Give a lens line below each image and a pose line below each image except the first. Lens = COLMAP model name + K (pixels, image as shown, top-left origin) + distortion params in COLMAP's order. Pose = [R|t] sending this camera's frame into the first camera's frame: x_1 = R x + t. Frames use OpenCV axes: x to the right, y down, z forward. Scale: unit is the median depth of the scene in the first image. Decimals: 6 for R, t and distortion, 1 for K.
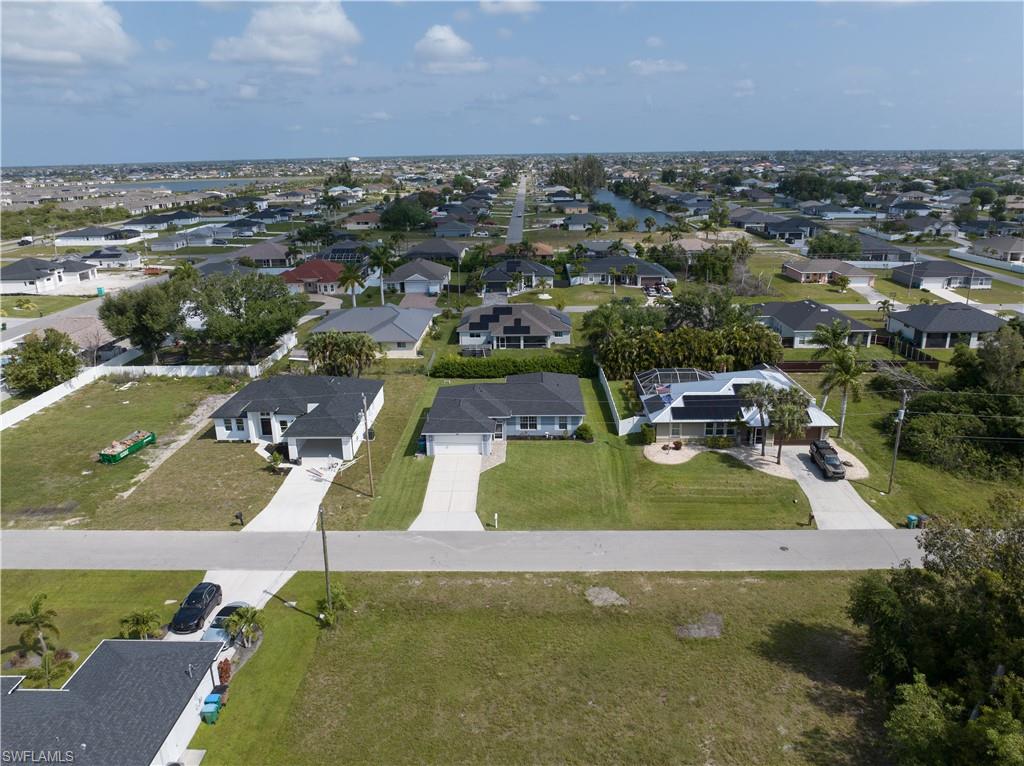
lens RADIAL K [[738.7, 0, 512.0], [0, 738.7, 383.0], [0, 0, 1]] dist [-0.017784, 0.000834]
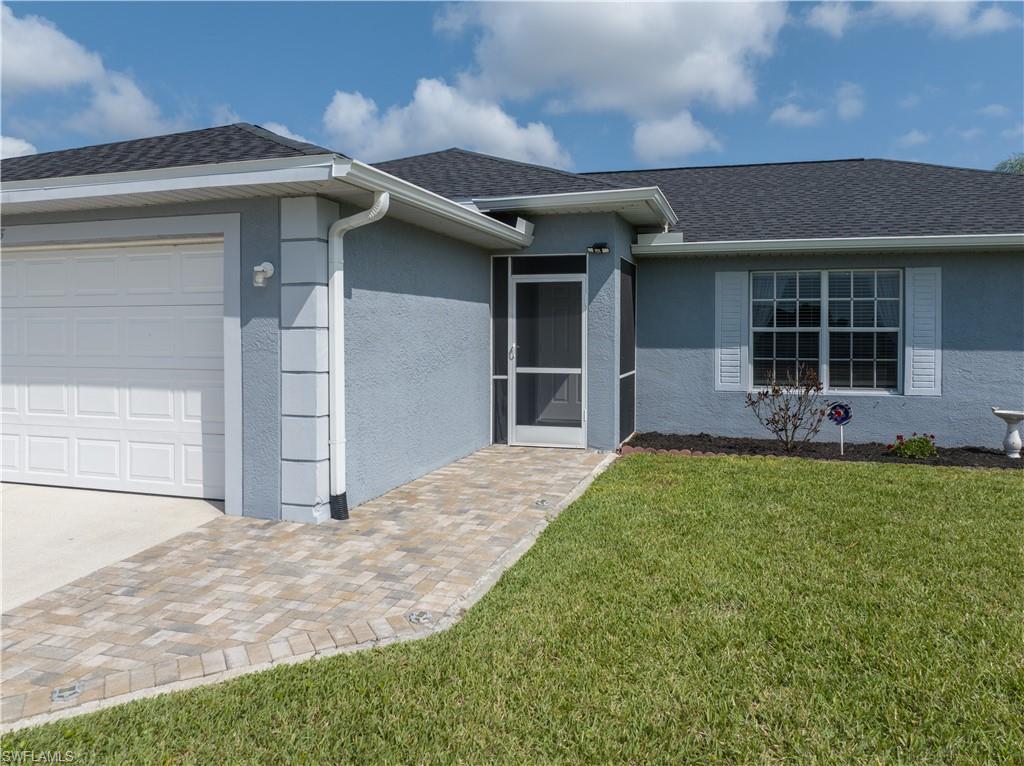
lens RADIAL K [[745.9, 0, 549.9], [0, 745.9, 361.3], [0, 0, 1]] dist [-0.042747, -0.001052]
pose [[0.968110, 0.027685, -0.248991, 0.009417], [-0.094035, 0.961363, -0.258726, 0.093278], [0.232208, 0.273889, 0.933308, 0.880208]]
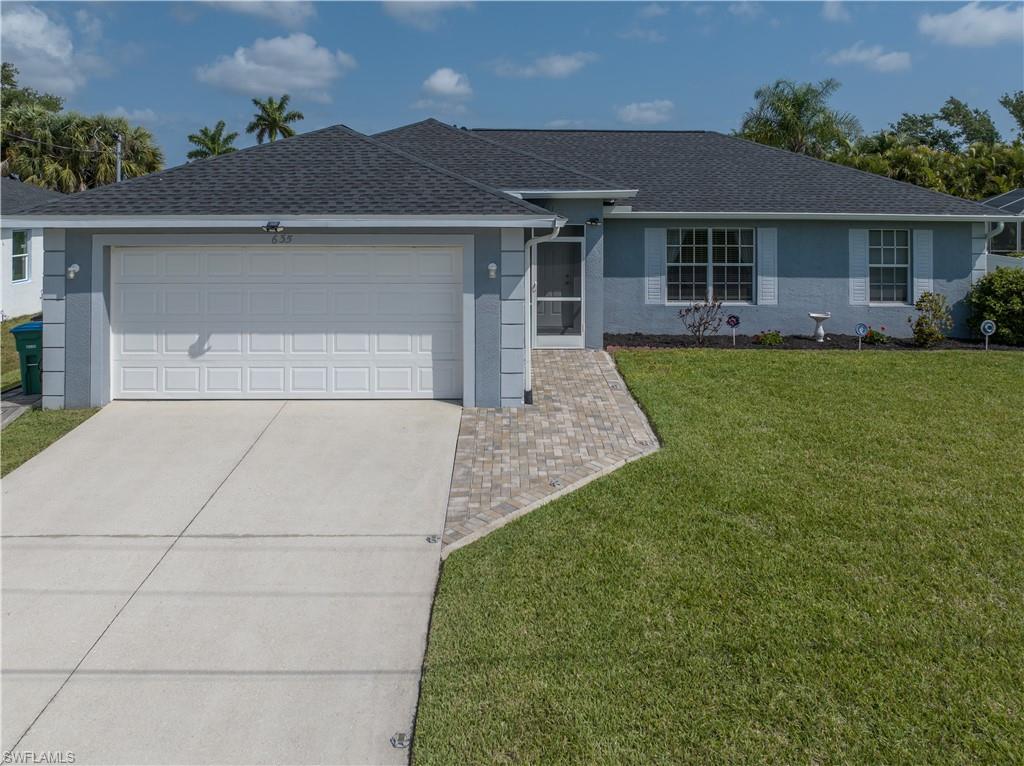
lens RADIAL K [[770.4, 0, 533.1], [0, 770.4, 213.8], [0, 0, 1]] dist [-0.024837, -0.002902]
pose [[0.998076, 0.021105, 0.058299, -0.034526], [-0.003392, 0.957460, -0.288547, 0.098095], [-0.061909, 0.287794, 0.955689, 0.810855]]
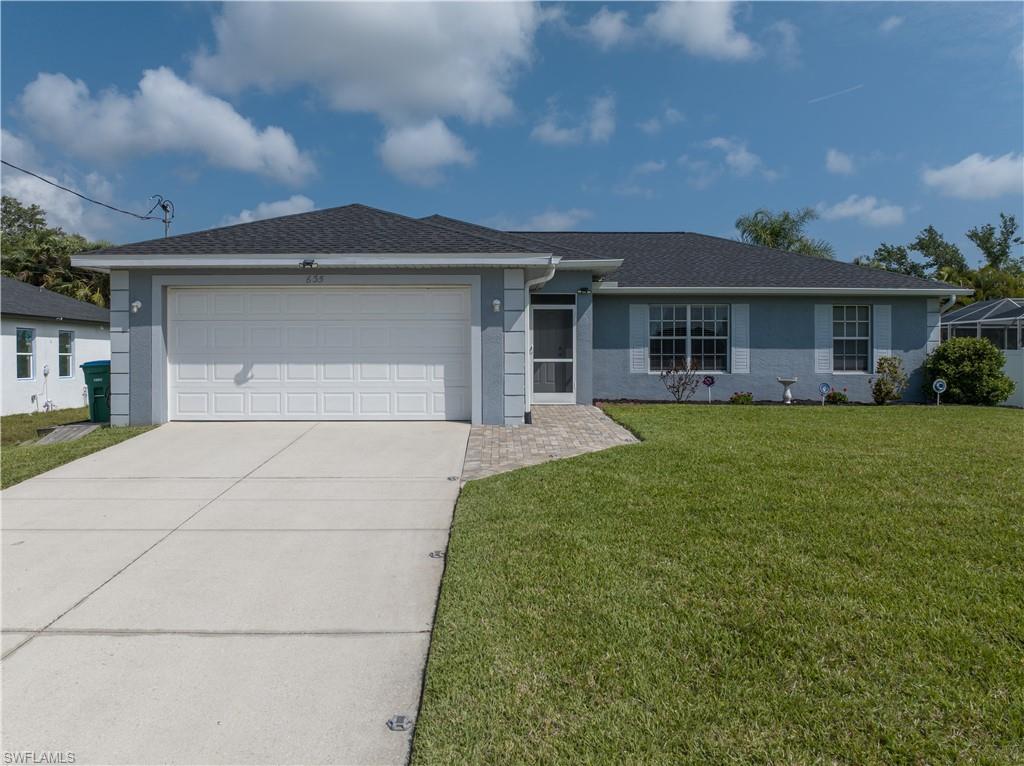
lens RADIAL K [[738.7, 0, 512.0], [0, 738.7, 383.0], [0, 0, 1]] dist [-0.017784, 0.000834]
pose [[0.998996, 0.016061, 0.041823, -0.036337], [-0.004204, 0.963019, -0.269402, 0.122616], [-0.044603, 0.268956, 0.962119, 0.803727]]
